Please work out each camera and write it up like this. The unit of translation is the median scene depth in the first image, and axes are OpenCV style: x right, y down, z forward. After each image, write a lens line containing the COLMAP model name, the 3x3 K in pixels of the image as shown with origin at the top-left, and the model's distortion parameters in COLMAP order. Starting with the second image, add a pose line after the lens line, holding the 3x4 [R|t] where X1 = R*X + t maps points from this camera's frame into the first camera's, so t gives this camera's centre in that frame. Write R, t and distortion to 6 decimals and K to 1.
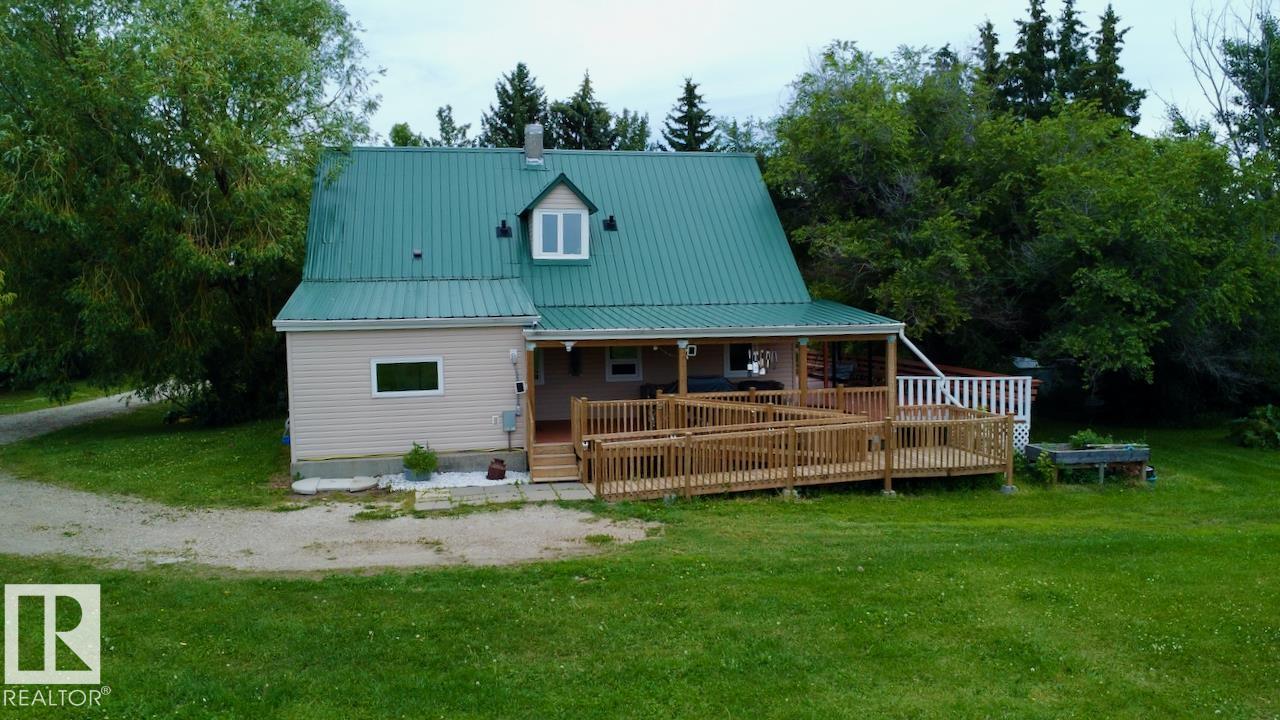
lens RADIAL K [[977.0, 0, 646.0], [0, 977.0, 366.7], [0, 0, 1]] dist [-0.019703, -0.029451]
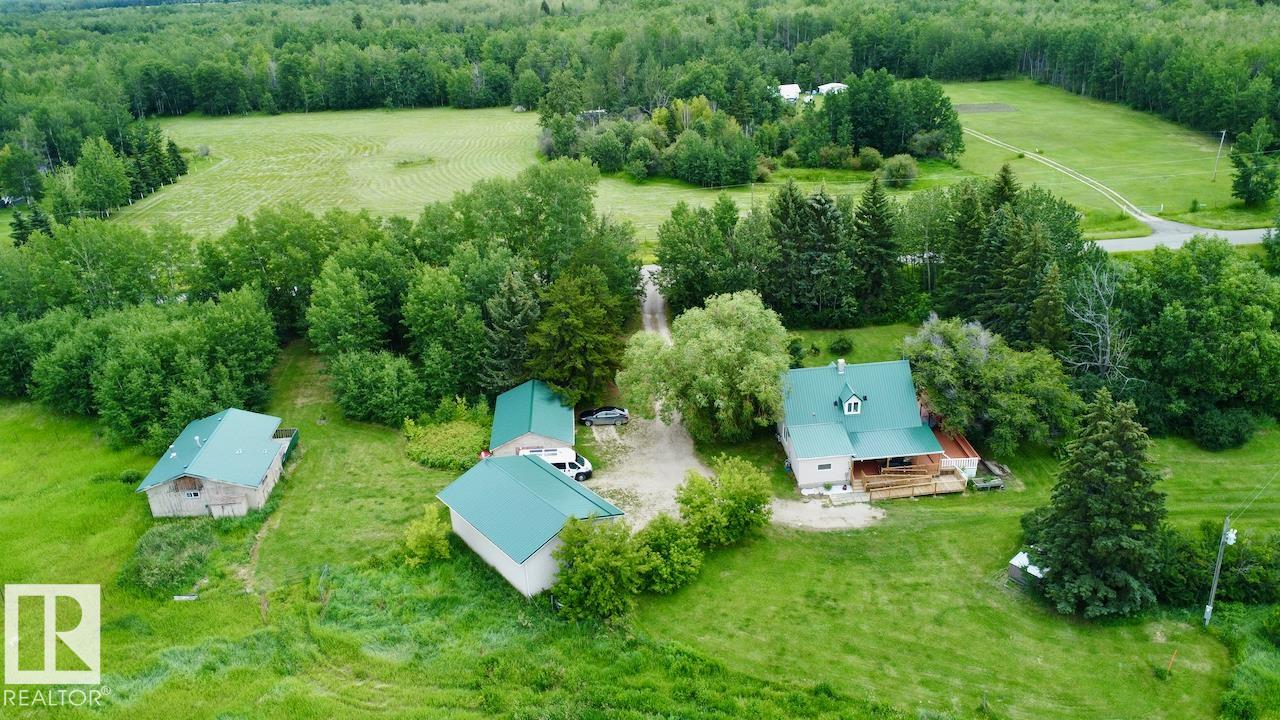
lens RADIAL K [[937.5, 0, 638.5], [0, 937.5, 362.4], [0, 0, 1]] dist [-0.030060, -0.002889]
pose [[0.991201, 0.018339, -0.131086, -0.517089], [0.030880, 0.930986, 0.363745, -1.931604], [0.128710, -0.364593, 0.922229, -2.740859]]
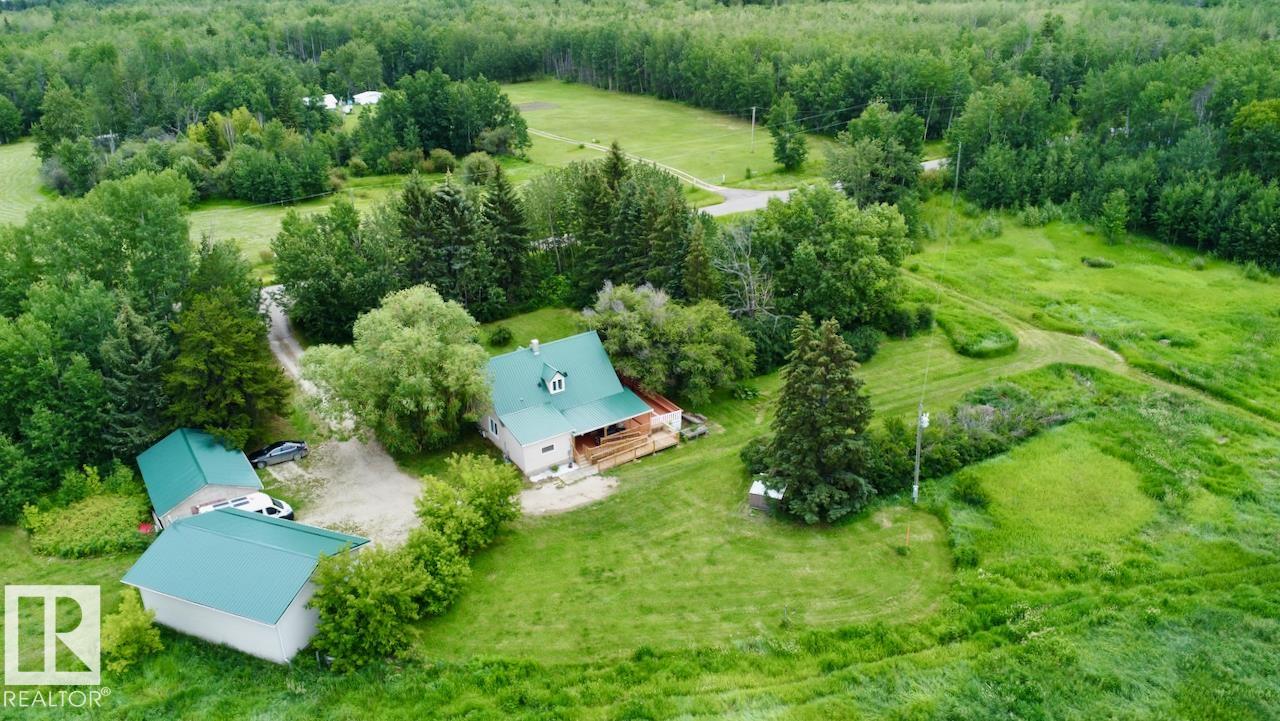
lens RADIAL K [[977.0, 0, 635.6], [0, 977.0, 365.4], [0, 0, 1]] dist [-0.019703, -0.029451]
pose [[0.928268, -0.158573, 0.336413, -1.228460], [0.032419, 0.935605, 0.351557, -1.761680], [-0.370497, -0.315433, 0.873633, -2.661206]]
